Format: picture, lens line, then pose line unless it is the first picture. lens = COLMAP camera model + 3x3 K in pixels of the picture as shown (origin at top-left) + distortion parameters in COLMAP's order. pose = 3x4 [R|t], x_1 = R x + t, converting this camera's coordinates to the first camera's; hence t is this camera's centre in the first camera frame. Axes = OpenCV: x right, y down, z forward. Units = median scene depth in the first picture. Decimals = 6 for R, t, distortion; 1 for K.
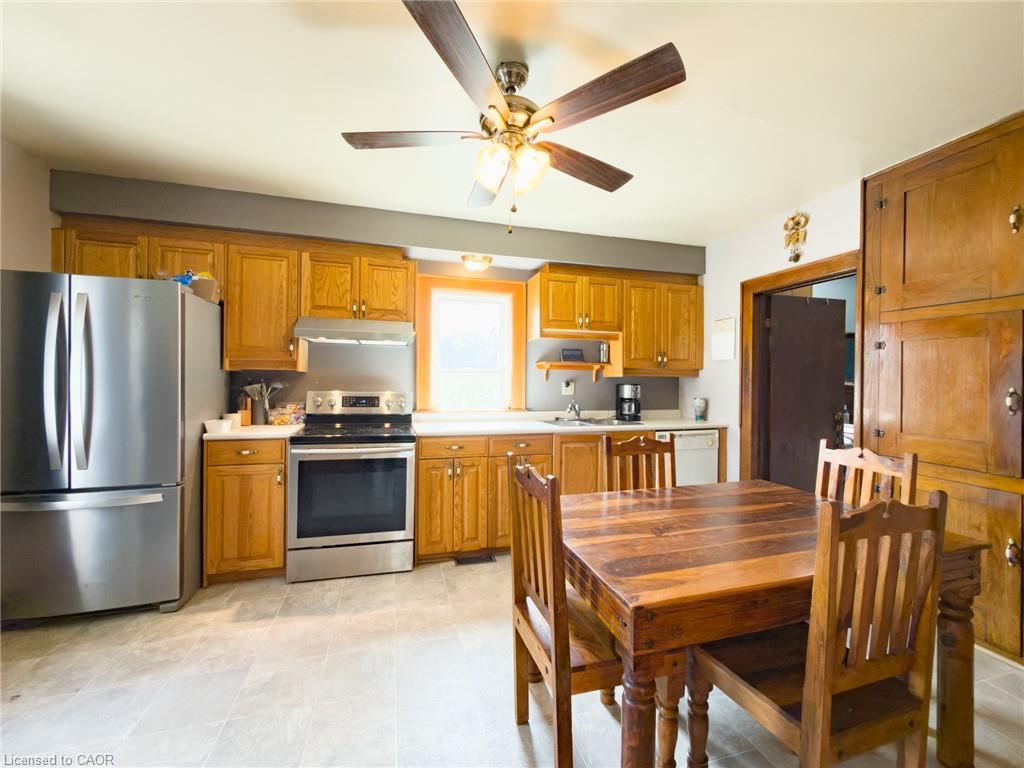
lens RADIAL K [[422.0, 0, 511.3], [0, 422.0, 382.2], [0, 0, 1]] dist [-0.002765, -0.000208]
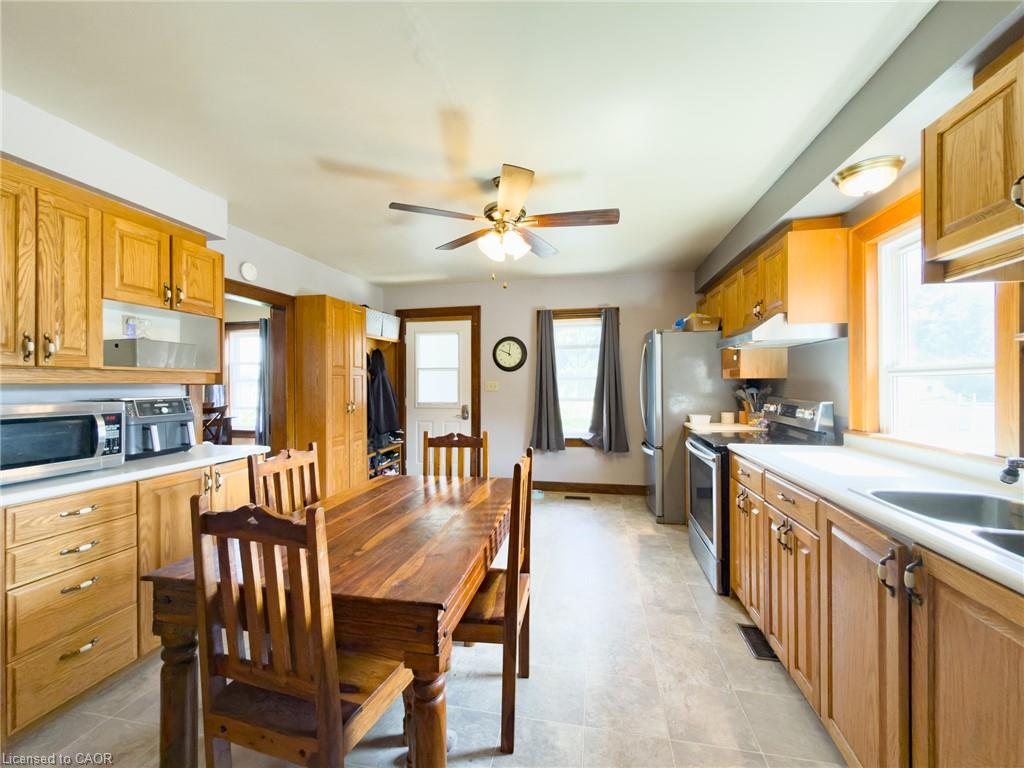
lens RADIAL K [[404.9, 0, 516.2], [0, 404.9, 382.0], [0, 0, 1]] dist [-0.002033, -0.000167]
pose [[-0.451122, -0.010373, -0.892402, 0.666954], [-0.001854, 0.999941, -0.010686, -0.003398], [0.892461, -0.003166, -0.451114, 0.894076]]
